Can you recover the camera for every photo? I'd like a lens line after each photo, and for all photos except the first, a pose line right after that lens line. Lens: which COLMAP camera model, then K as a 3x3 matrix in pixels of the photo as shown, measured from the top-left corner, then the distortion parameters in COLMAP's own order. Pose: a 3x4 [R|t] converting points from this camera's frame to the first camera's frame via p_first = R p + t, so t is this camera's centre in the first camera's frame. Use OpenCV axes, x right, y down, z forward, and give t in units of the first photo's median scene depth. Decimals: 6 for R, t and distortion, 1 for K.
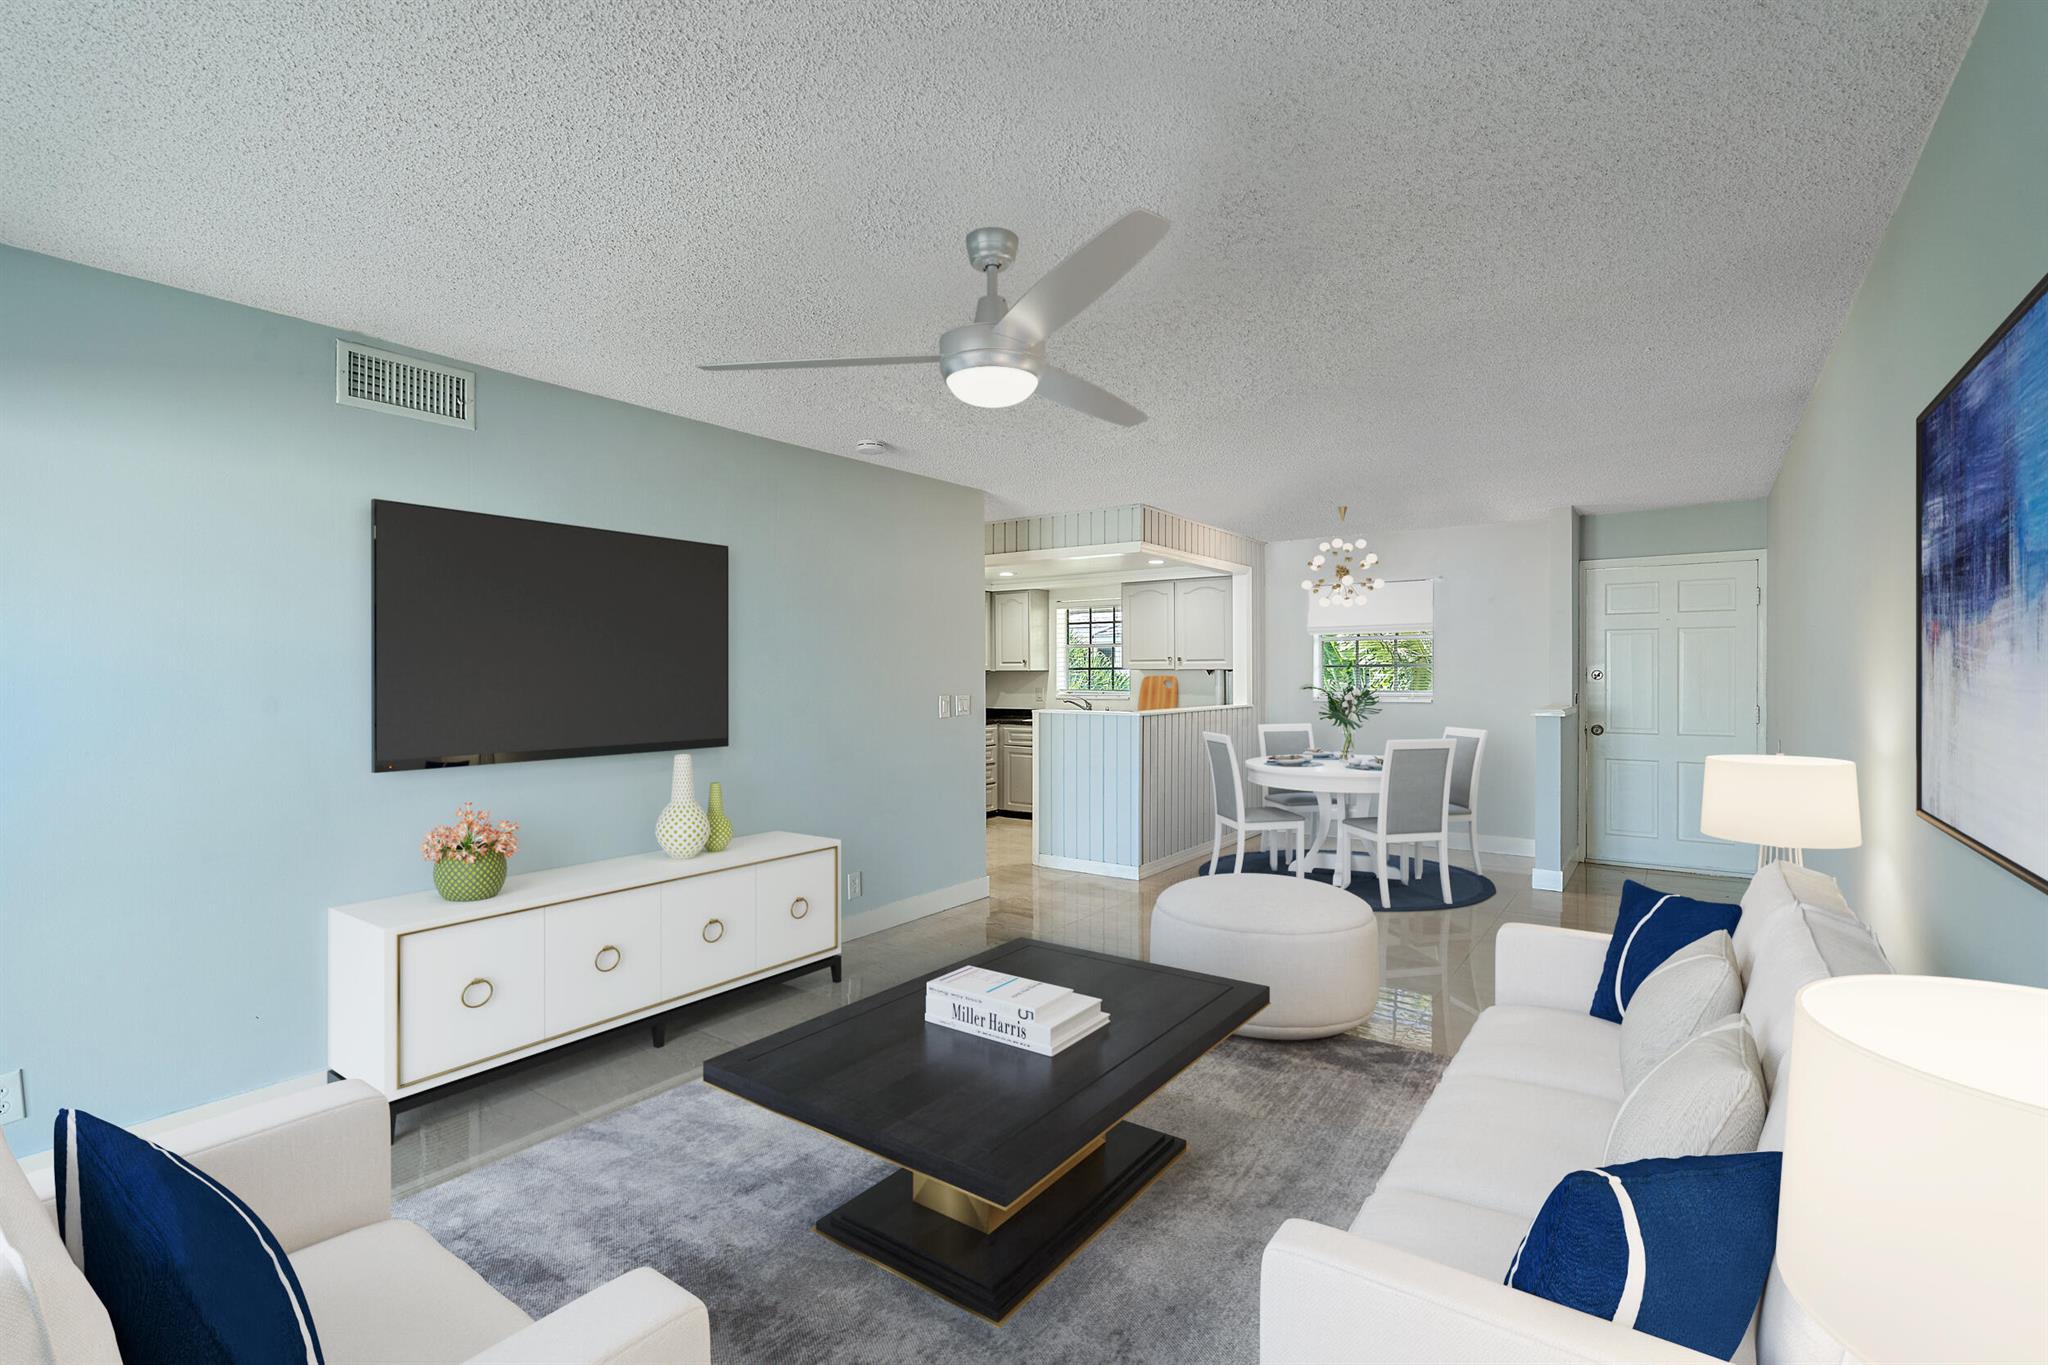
lens RADIAL K [[923.2, 0, 1043.9], [0, 923.2, 677.6], [0, 0, 1]] dist [0.001637, 0.000529]
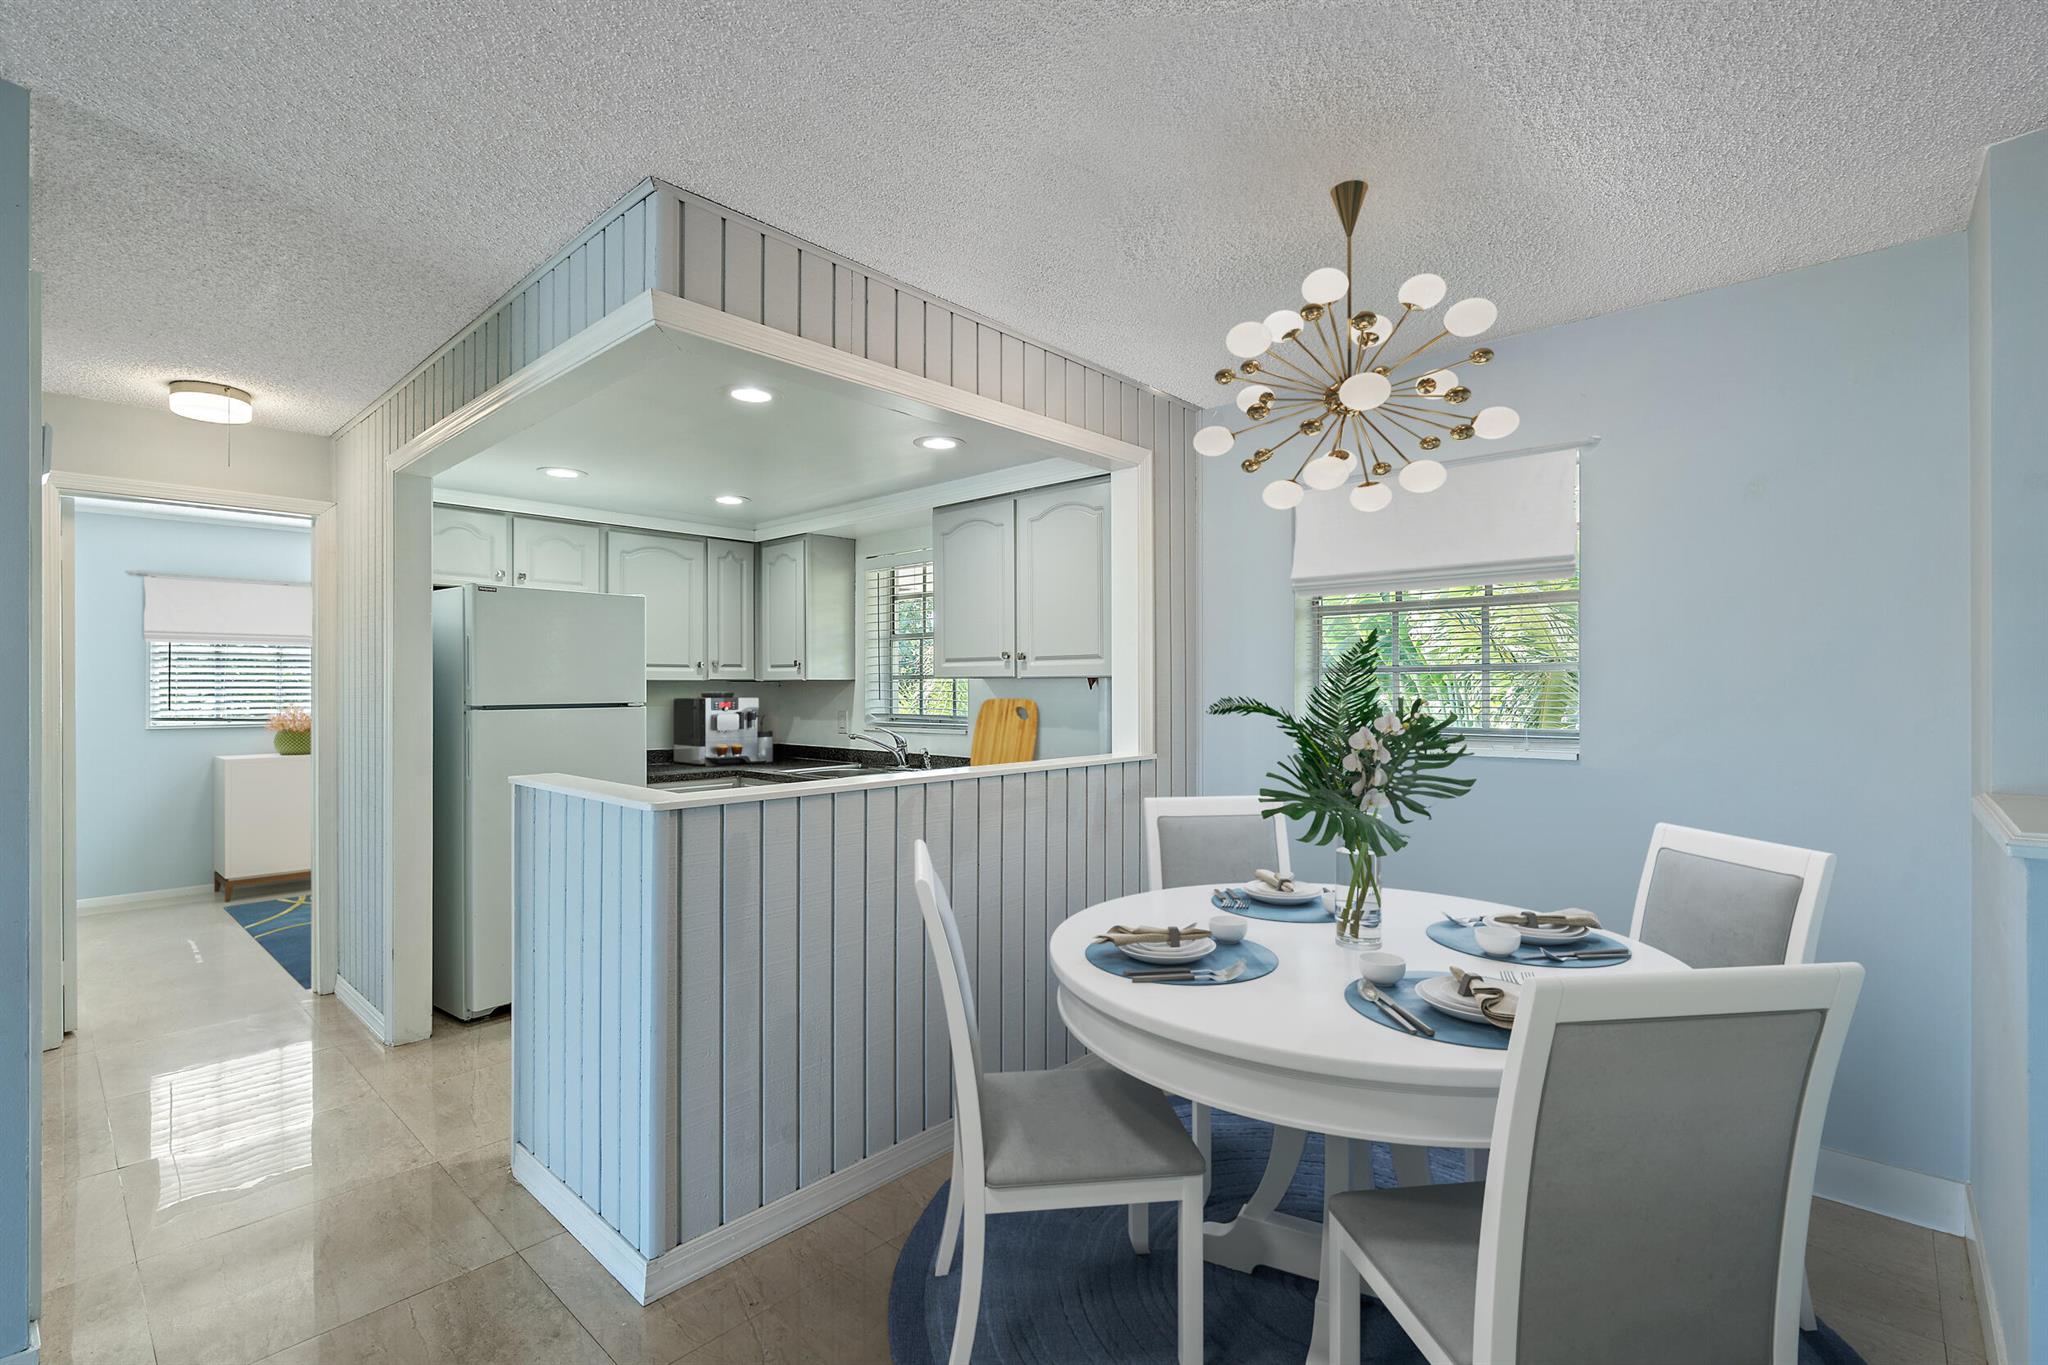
lens RADIAL K [[923.2, 0, 1032.7], [0, 923.2, 688.7], [0, 0, 1]] dist [0.001637, 0.000529]
pose [[0.991947, 0.001050, -0.126653, 0.238760], [-0.001317, 0.999997, -0.002030, -0.002025], [0.126650, 0.002181, 0.991945, 0.580507]]
